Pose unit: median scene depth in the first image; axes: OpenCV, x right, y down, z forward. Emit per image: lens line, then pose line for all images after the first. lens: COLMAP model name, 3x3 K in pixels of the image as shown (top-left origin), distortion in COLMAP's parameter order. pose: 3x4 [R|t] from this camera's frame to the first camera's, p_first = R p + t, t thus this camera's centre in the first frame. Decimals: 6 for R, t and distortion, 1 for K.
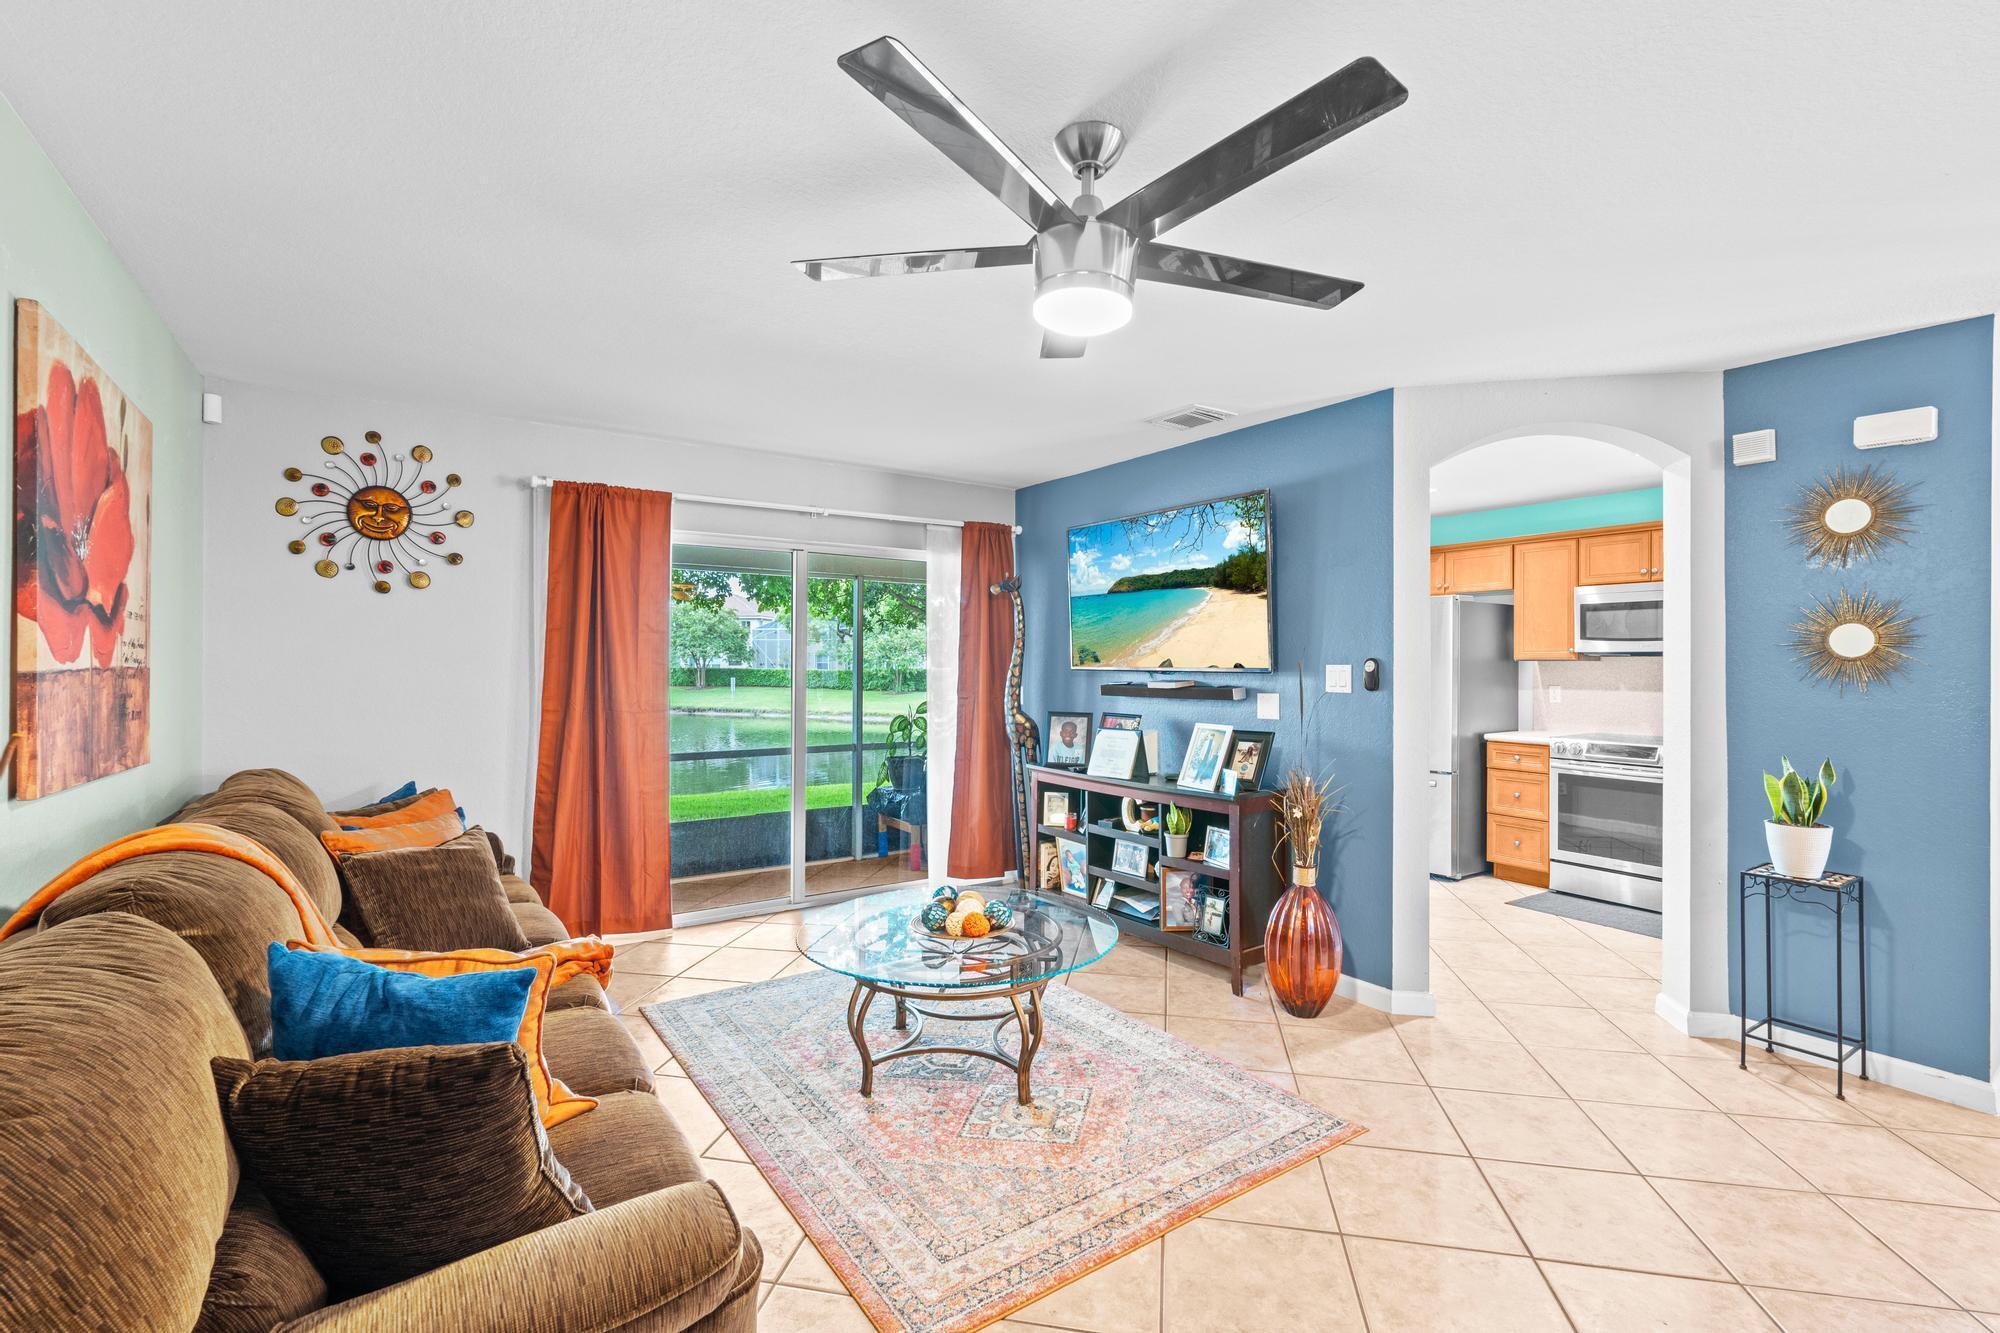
lens RADIAL K [[879.4, 0, 999.9], [0, 879.4, 664.5], [0, 0, 1]] dist [-0.000254, -0.000002]
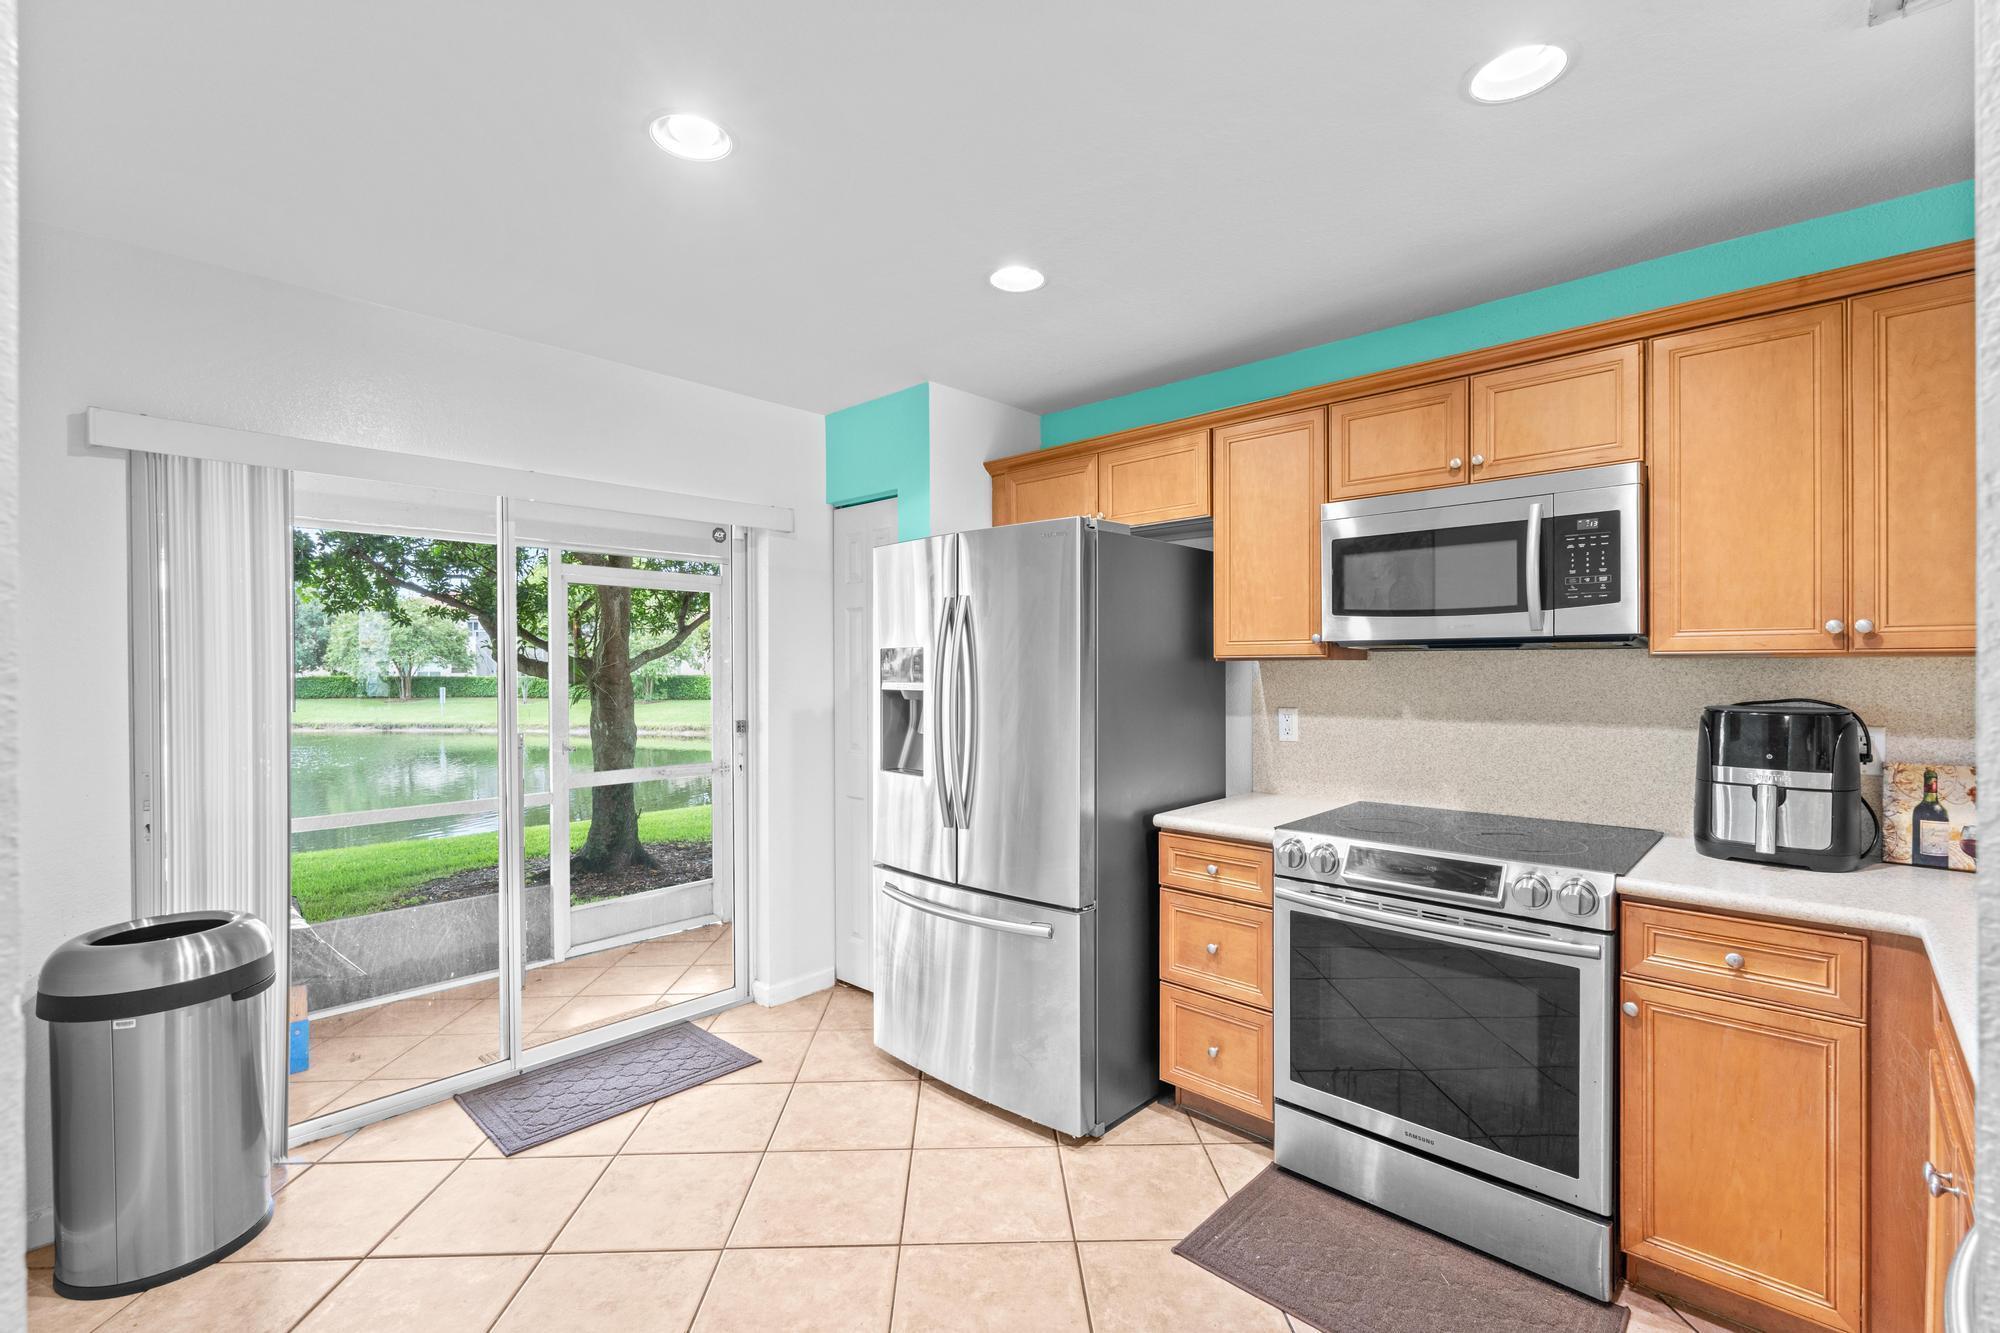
lens RADIAL K [[874.1, 0, 998.5], [0, 874.1, 673.2], [0, 0, 1]] dist [-0.001032, -0.000085]
pose [[0.975131, -0.008236, 0.221477, 0.527796], [0.007095, 0.999957, 0.005949, -0.001301], [-0.221516, -0.004230, 0.975147, 0.805946]]
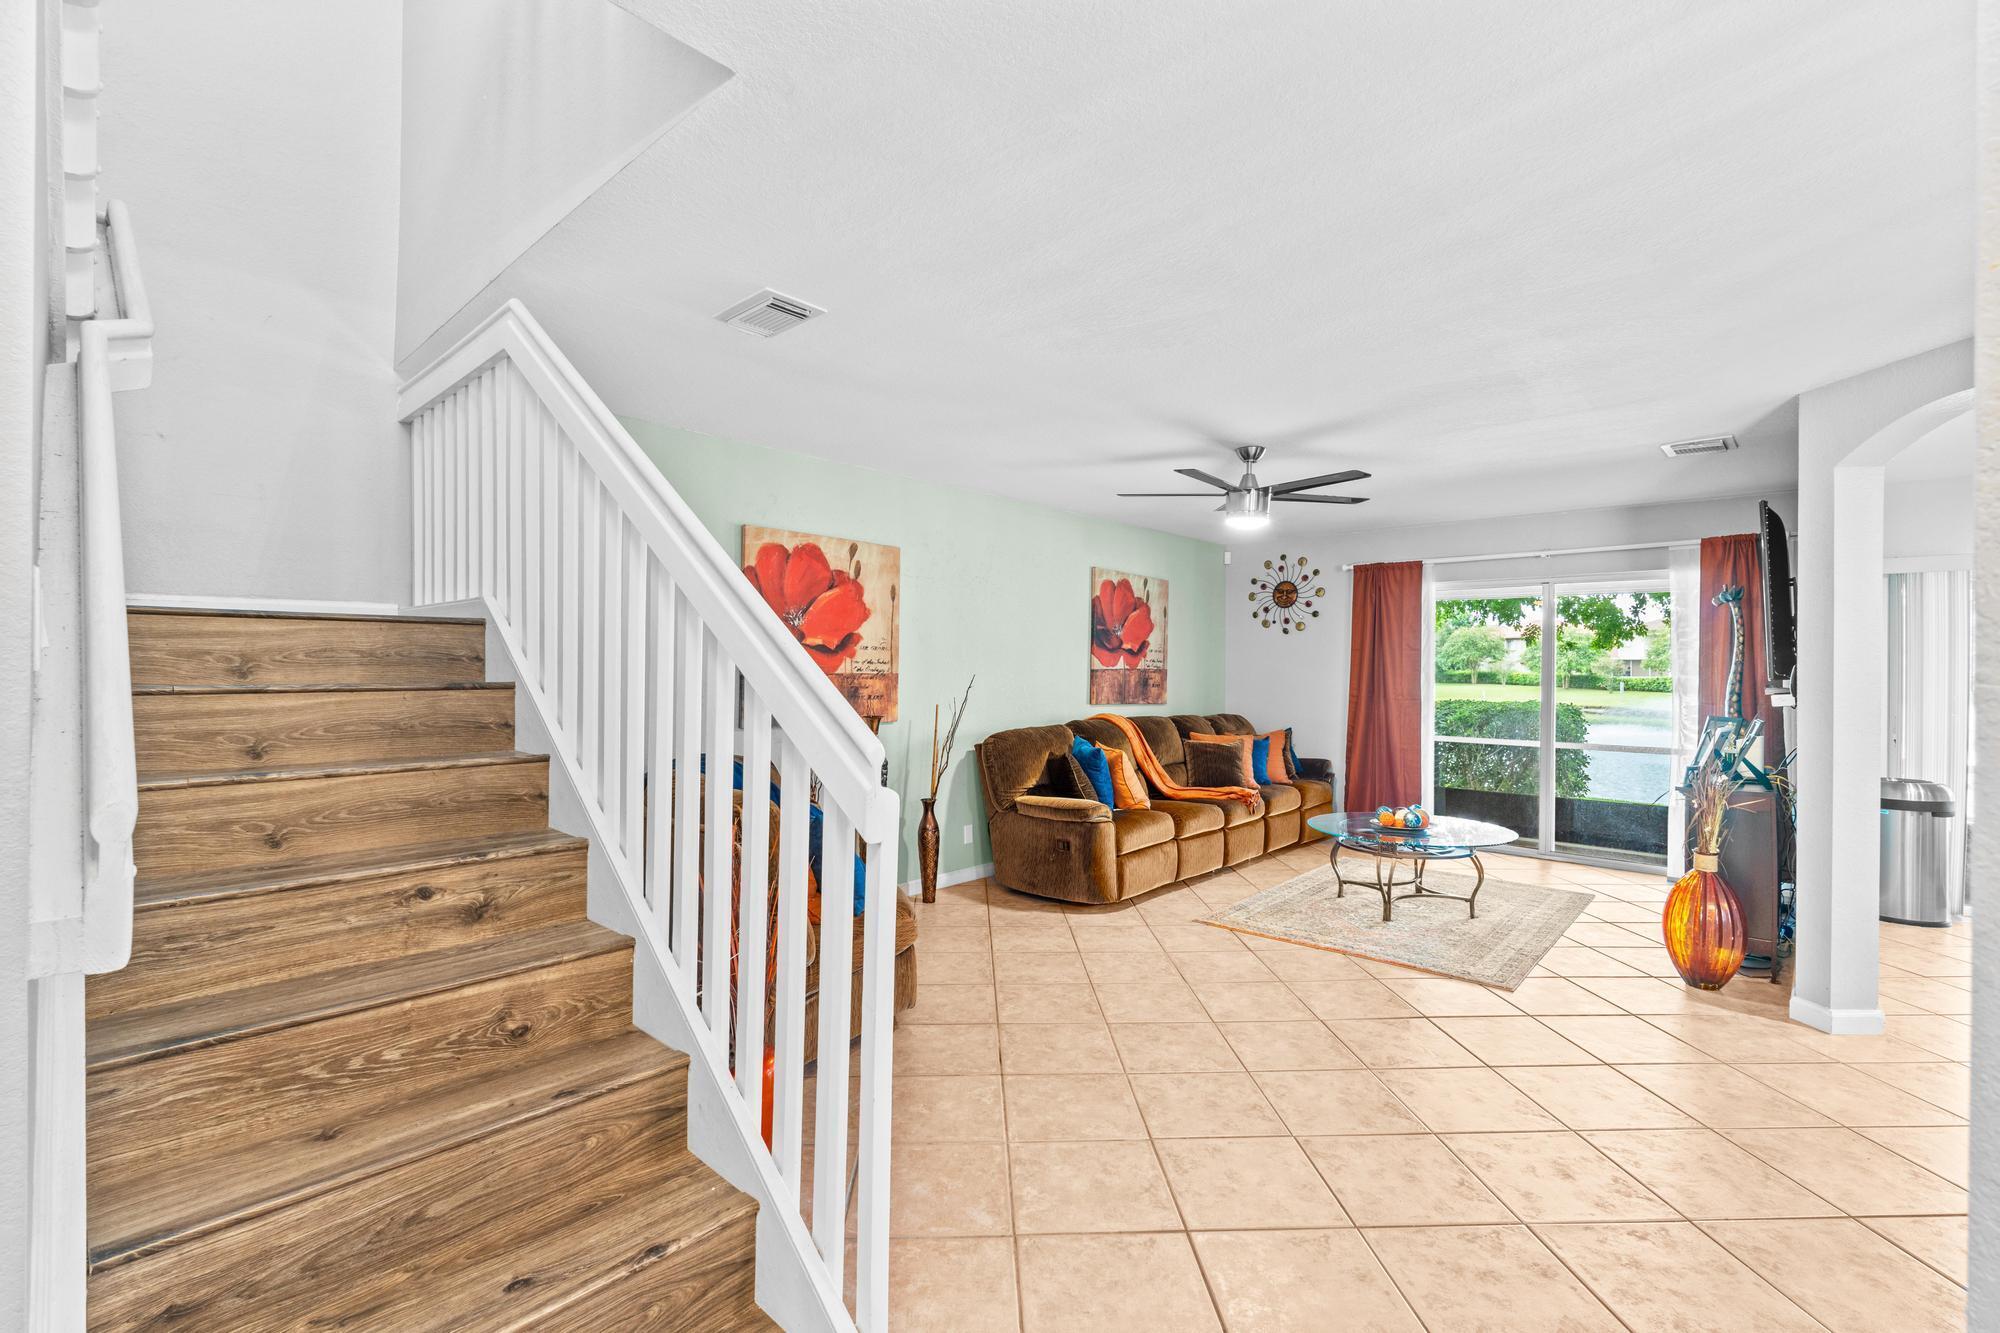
lens RADIAL K [[884.4, 0, 1000.0], [0, 884.4, 666.5], [0, 0, 1]] dist [0.000992, 0.000535]
pose [[0.231644, -0.000704, -0.972800, 1.077458], [-0.008670, 0.999959, -0.002789, 0.004788], [0.972762, 0.009080, 0.231628, -0.104295]]
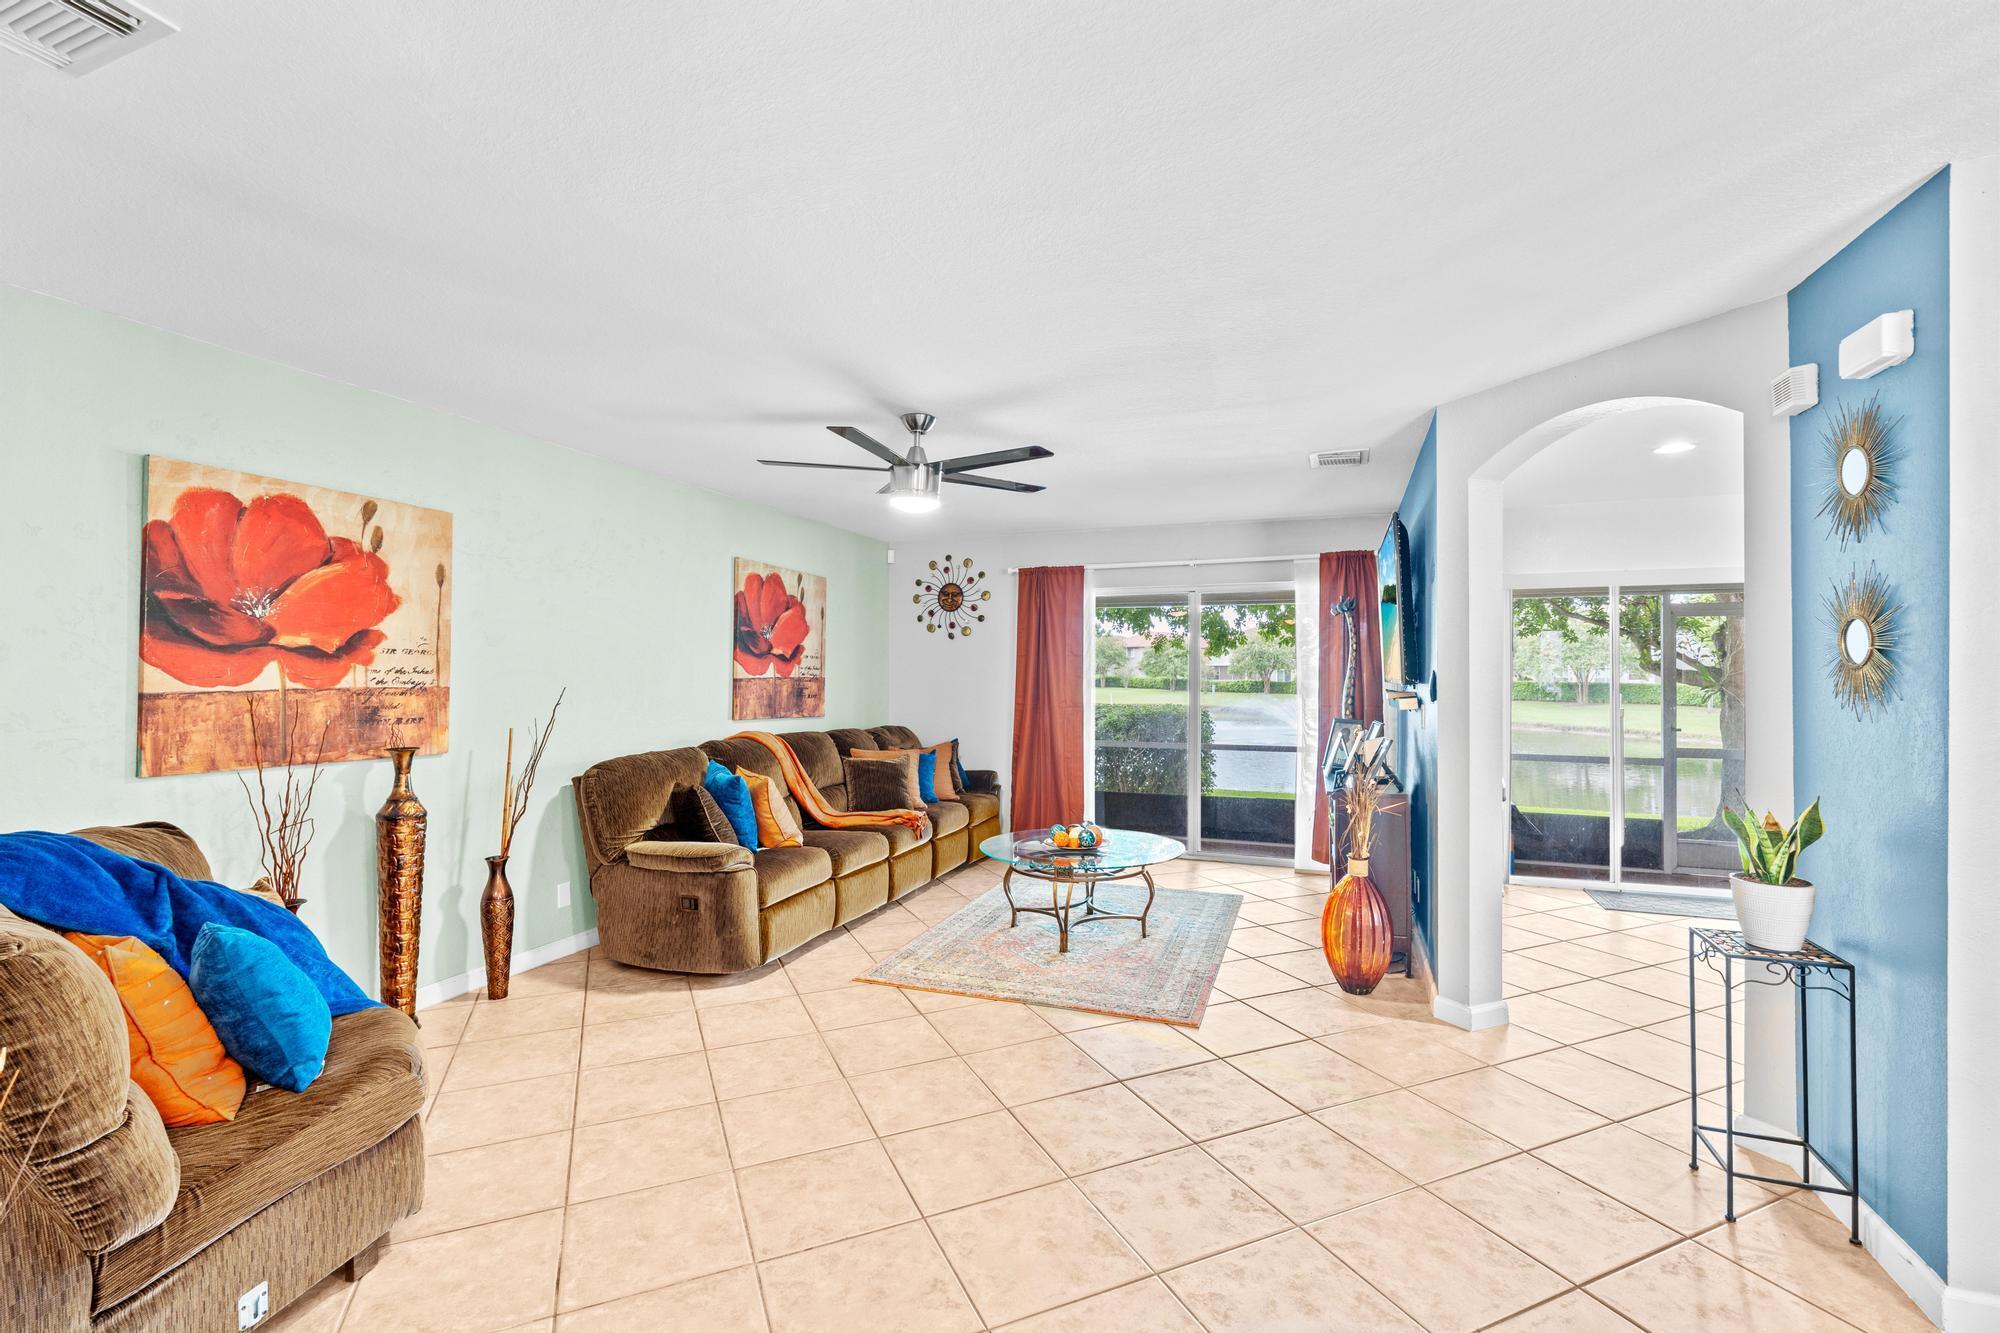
lens RADIAL K [[879.4, 0, 999.9], [0, 879.4, 664.5], [0, 0, 1]] dist [-0.000254, -0.000002]
pose [[0.573319, -0.011366, -0.819254, 0.881152], [-0.001701, 0.999885, -0.015062, 0.002170], [0.819331, 0.010029, 0.573233, -0.004979]]
